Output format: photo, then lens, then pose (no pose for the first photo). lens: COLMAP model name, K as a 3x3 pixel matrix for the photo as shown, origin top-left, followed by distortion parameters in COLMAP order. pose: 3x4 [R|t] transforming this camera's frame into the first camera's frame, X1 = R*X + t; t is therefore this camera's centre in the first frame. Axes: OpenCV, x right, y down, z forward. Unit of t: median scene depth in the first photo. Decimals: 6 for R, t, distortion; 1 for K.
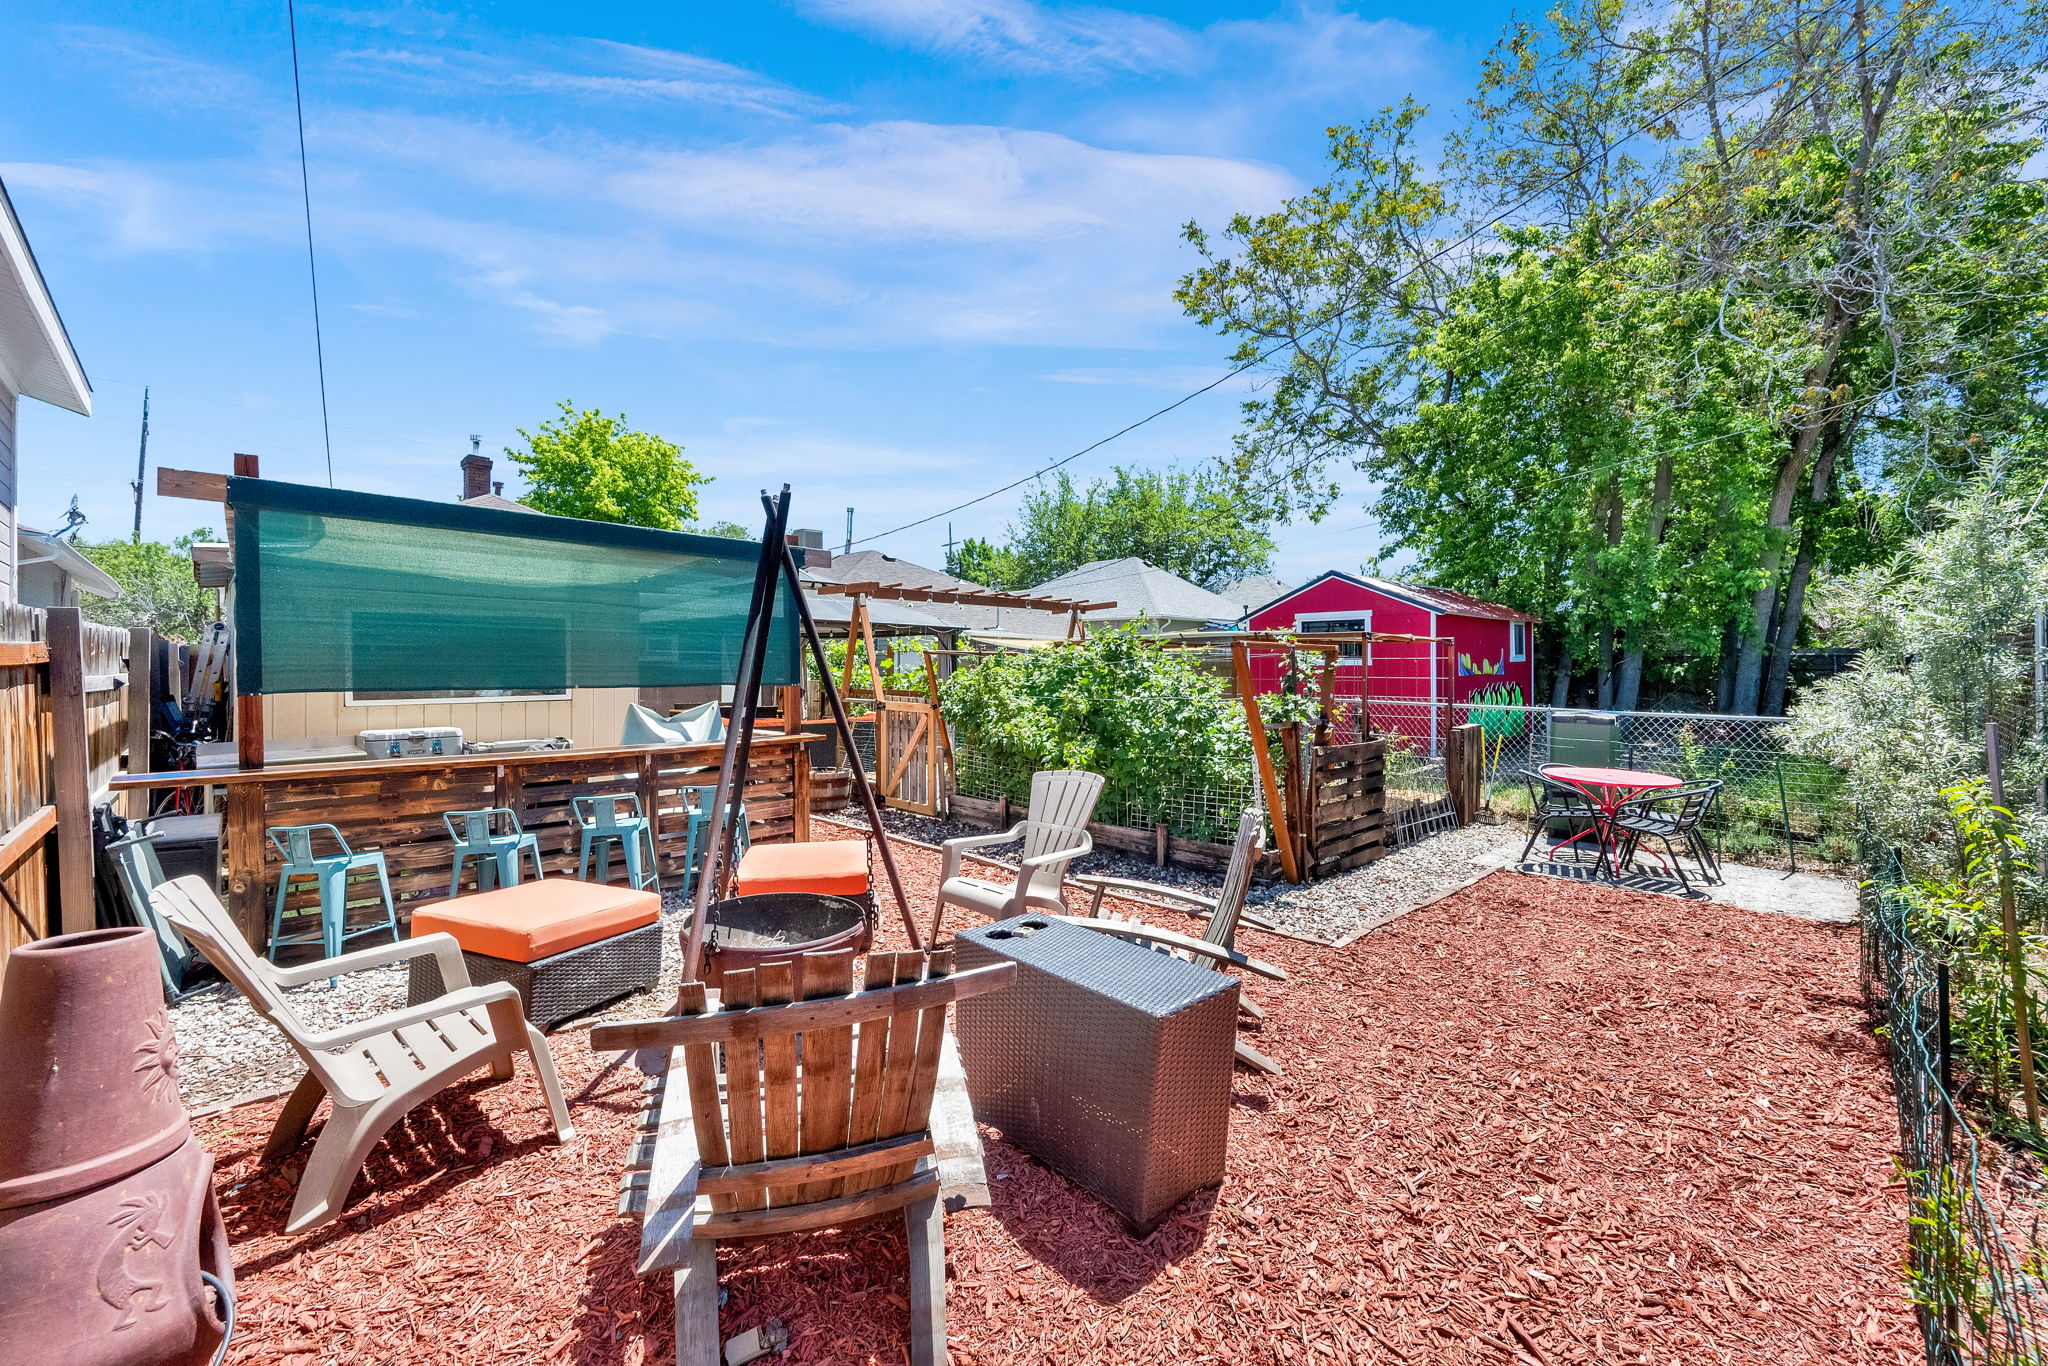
lens RADIAL K [[846.9, 0, 1013.7], [0, 846.9, 675.0], [0, 0, 1]] dist [0.000035, -0.000493]
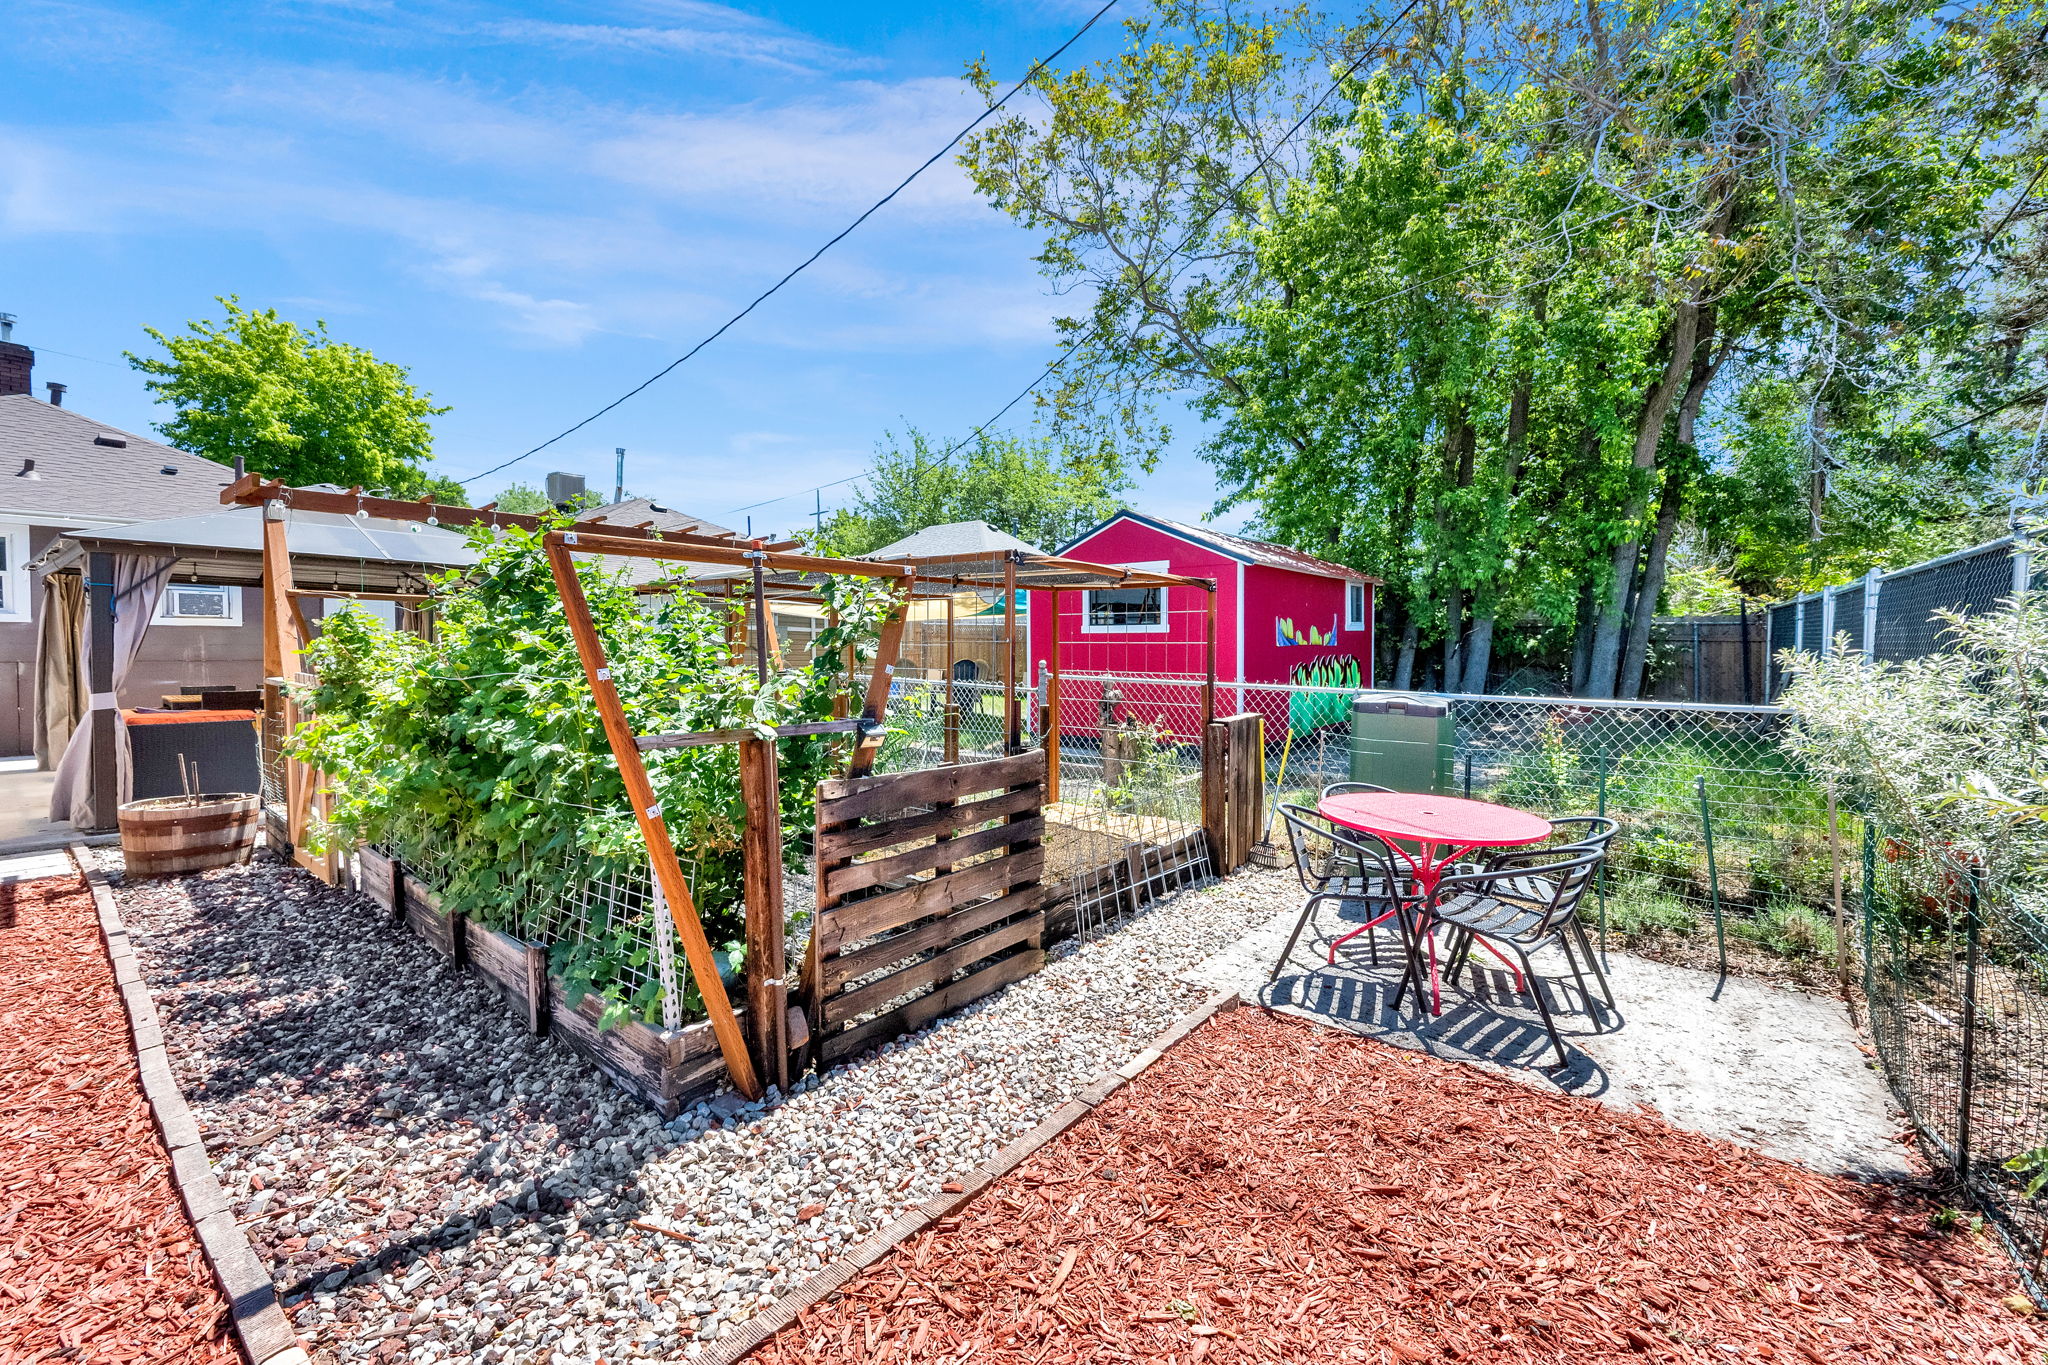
lens RADIAL K [[846.9, 0, 1025.8], [0, 846.9, 682.1], [0, 0, 1]] dist [0.000035, -0.000493]
pose [[0.991118, -0.004639, 0.132908, 0.170363], [0.000311, 0.999470, 0.032567, 0.007303], [-0.132988, -0.032236, 0.990593, 0.226192]]
